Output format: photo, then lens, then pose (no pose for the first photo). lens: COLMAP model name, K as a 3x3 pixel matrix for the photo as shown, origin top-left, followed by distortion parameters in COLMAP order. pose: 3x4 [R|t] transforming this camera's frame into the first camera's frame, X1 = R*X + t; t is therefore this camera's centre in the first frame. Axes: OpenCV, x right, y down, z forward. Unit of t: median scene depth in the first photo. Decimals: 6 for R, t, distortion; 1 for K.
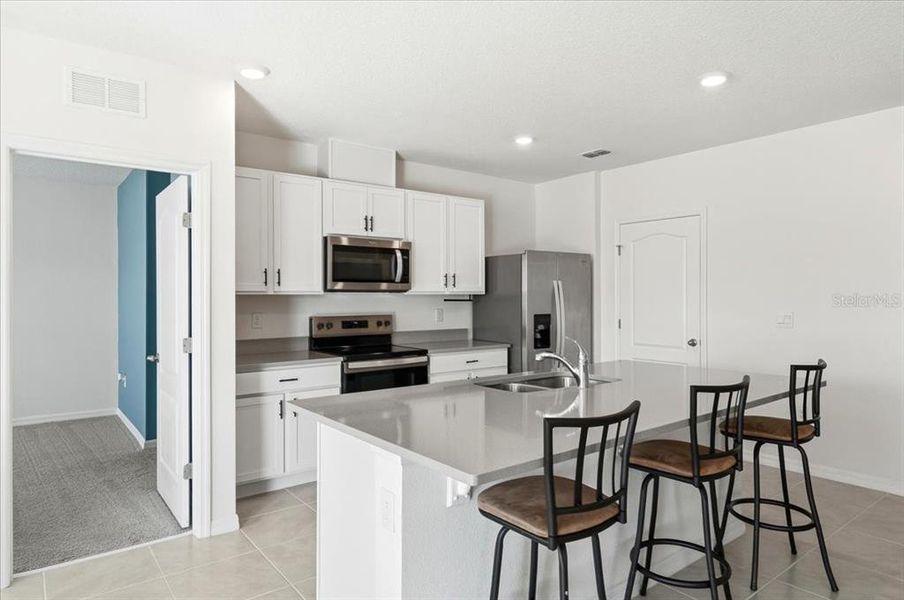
lens RADIAL K [[550.3, 0, 452.1], [0, 550.3, 287.3], [0, 0, 1]] dist [0.000367, 0.001179]
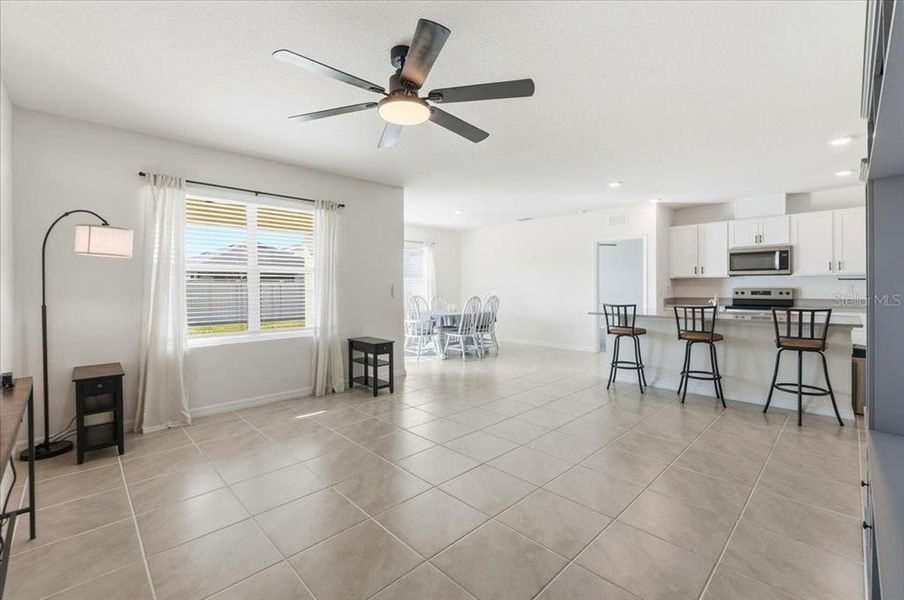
lens RADIAL K [[388.3, 0, 452.0], [0, 388.3, 288.6], [0, 0, 1]] dist [-0.000989, 0.000295]
pose [[0.113095, 0.005411, -0.993569, 1.031827], [0.019490, 0.999781, 0.007663, 0.022769], [0.993393, -0.020232, 0.112965, -0.191163]]
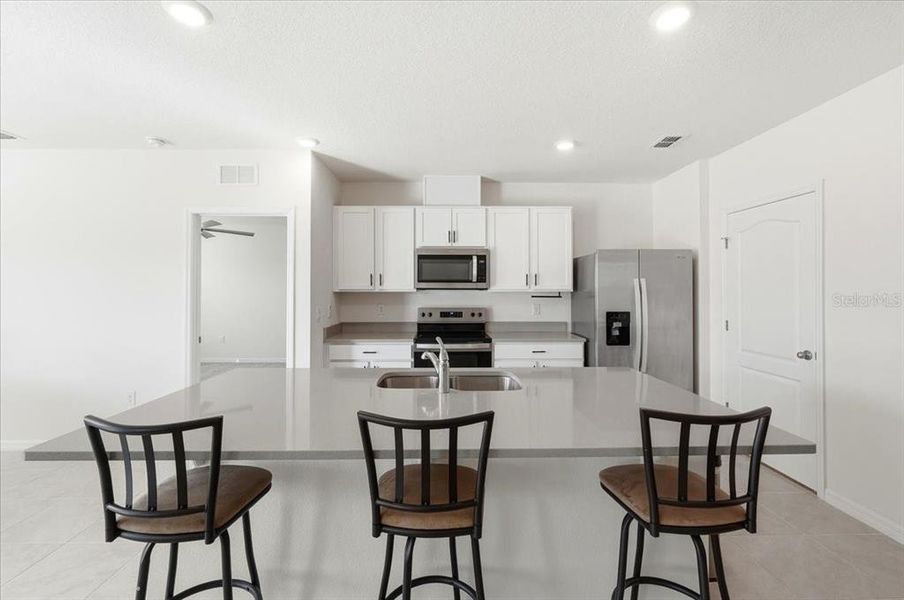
lens RADIAL K [[388.3, 0, 450.6], [0, 388.3, 290.6], [0, 0, 1]] dist [-0.000989, 0.000295]
pose [[0.801611, 0.003530, -0.597835, 0.381426], [0.005262, 0.999902, 0.012960, -0.001677], [0.597822, -0.013535, 0.801514, 0.265445]]
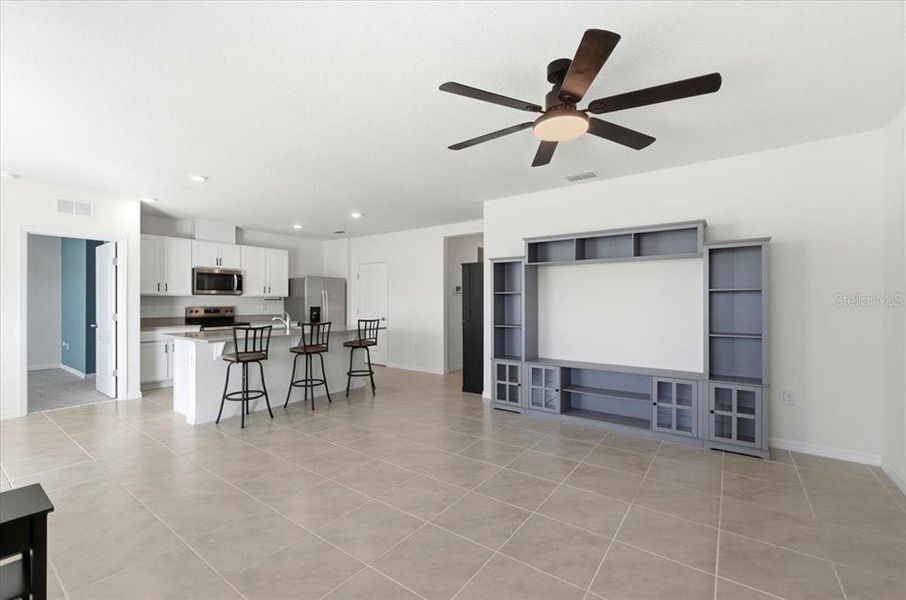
lens RADIAL K [[391.1, 0, 450.9], [0, 391.1, 300.2], [0, 0, 1]] dist [-0.000616, 0.000501]
pose [[0.961710, 0.007049, 0.273978, 0.279324], [-0.010386, 0.999888, 0.010731, 0.002726], [-0.273872, -0.013165, 0.961676, -0.633831]]
